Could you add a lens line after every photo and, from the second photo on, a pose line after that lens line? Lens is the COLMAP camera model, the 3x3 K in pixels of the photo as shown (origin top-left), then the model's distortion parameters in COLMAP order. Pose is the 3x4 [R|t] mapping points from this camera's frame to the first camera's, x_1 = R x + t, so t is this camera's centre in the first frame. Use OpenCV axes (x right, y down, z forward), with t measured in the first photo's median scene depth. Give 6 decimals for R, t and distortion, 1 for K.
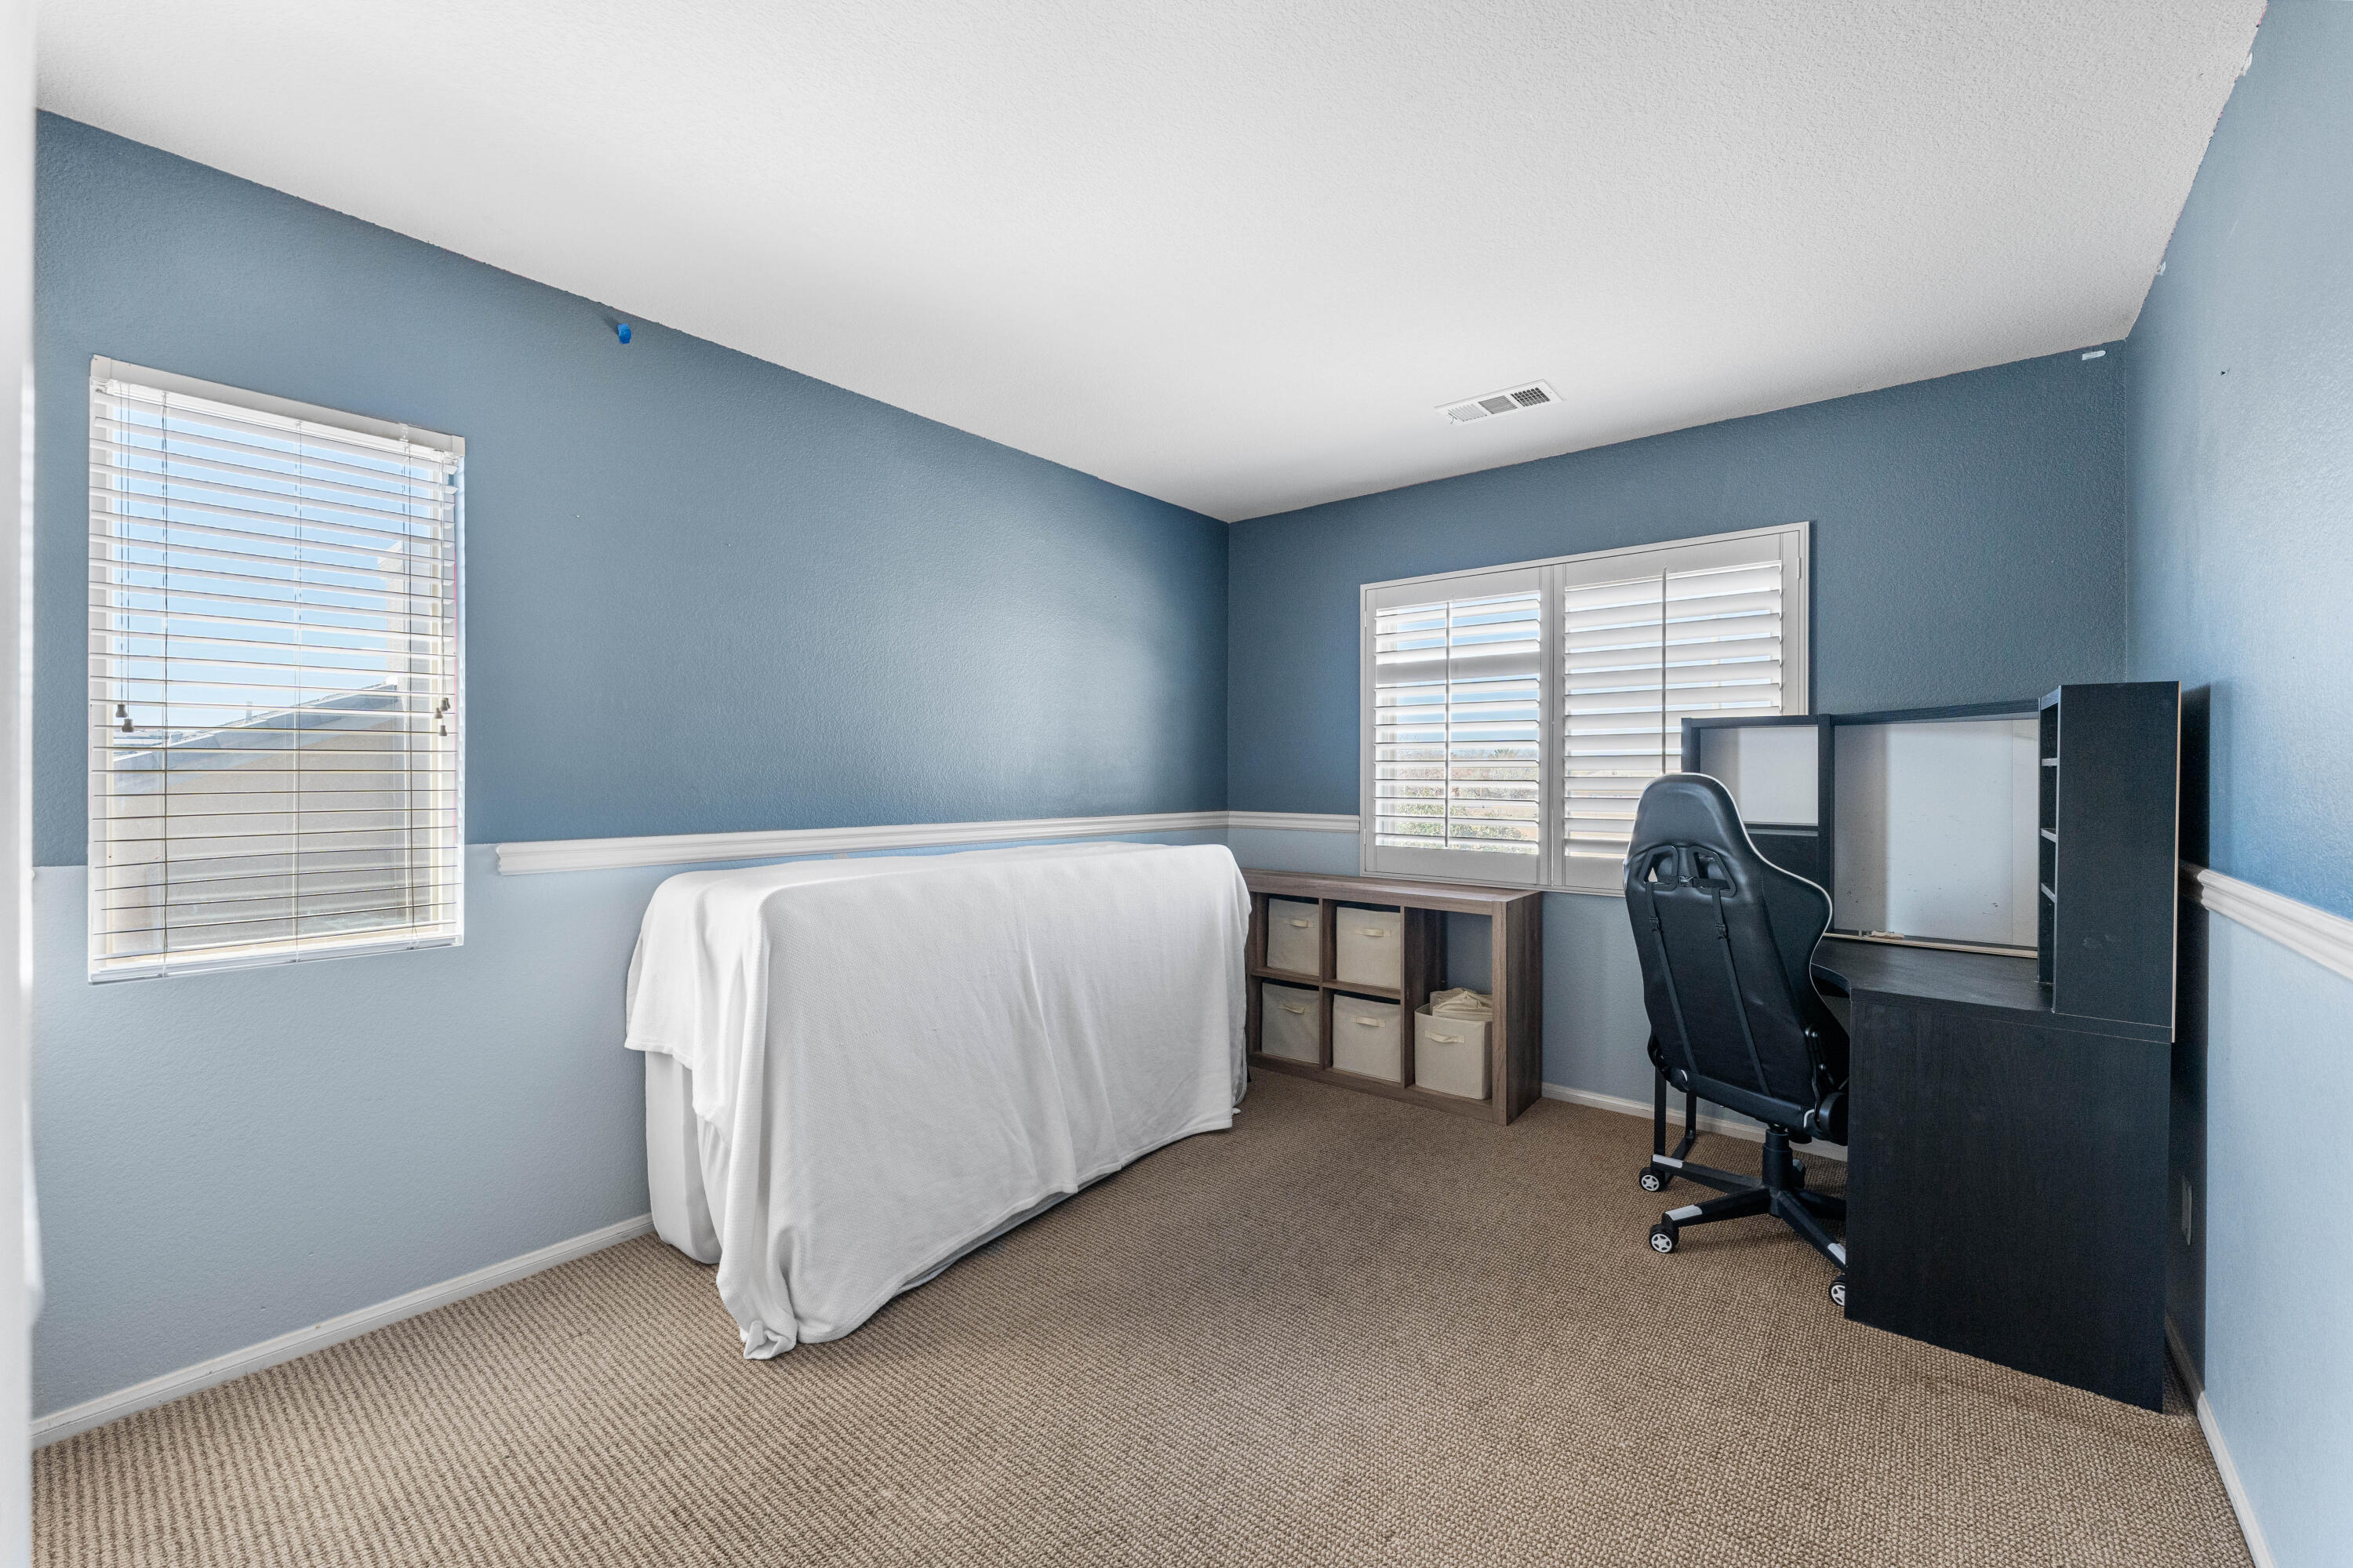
lens RADIAL K [[939.9, 0, 1171.1], [0, 939.9, 794.6], [0, 0, 1]] dist [-0.001531, 0.000084]
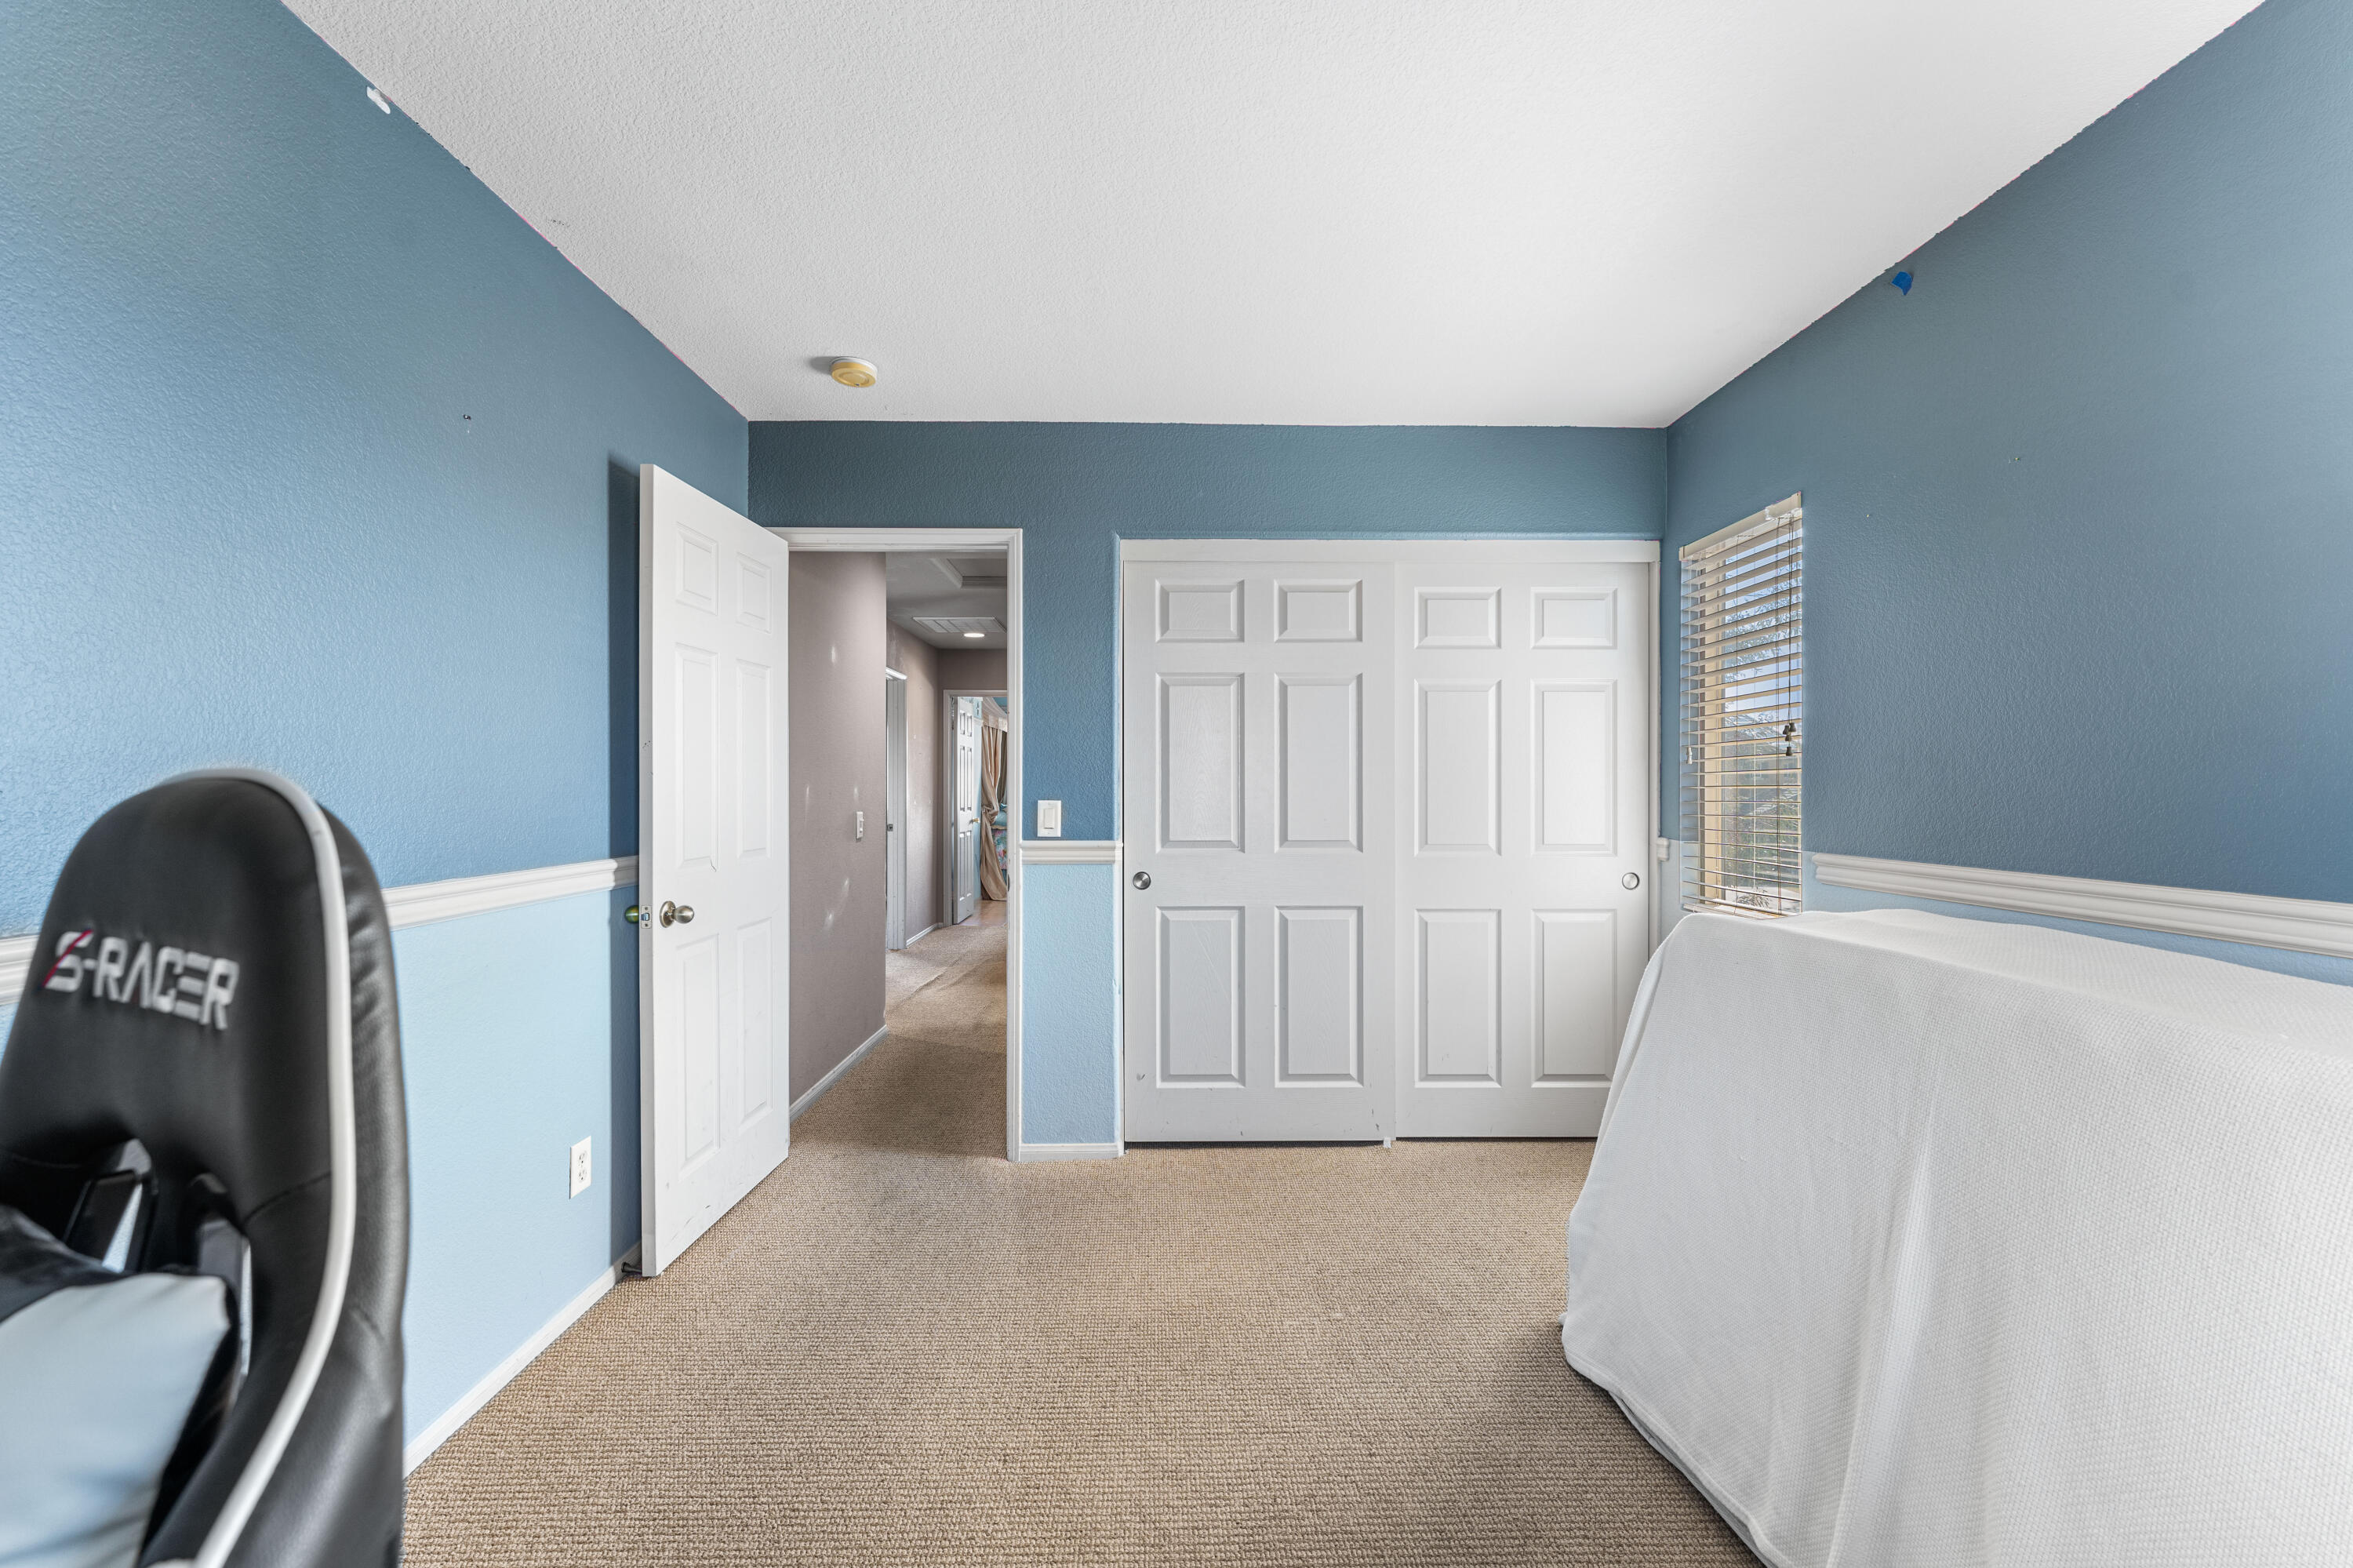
lens RADIAL K [[951.7, 0, 1172.0], [0, 951.7, 803.8], [0, 0, 1]] dist [-0.000737, 0.000048]
pose [[-0.761606, 0.009035, -0.647978, 0.578568], [-0.011248, 0.999568, 0.027158, -0.026161], [0.647943, 0.027972, -0.761175, 1.407481]]
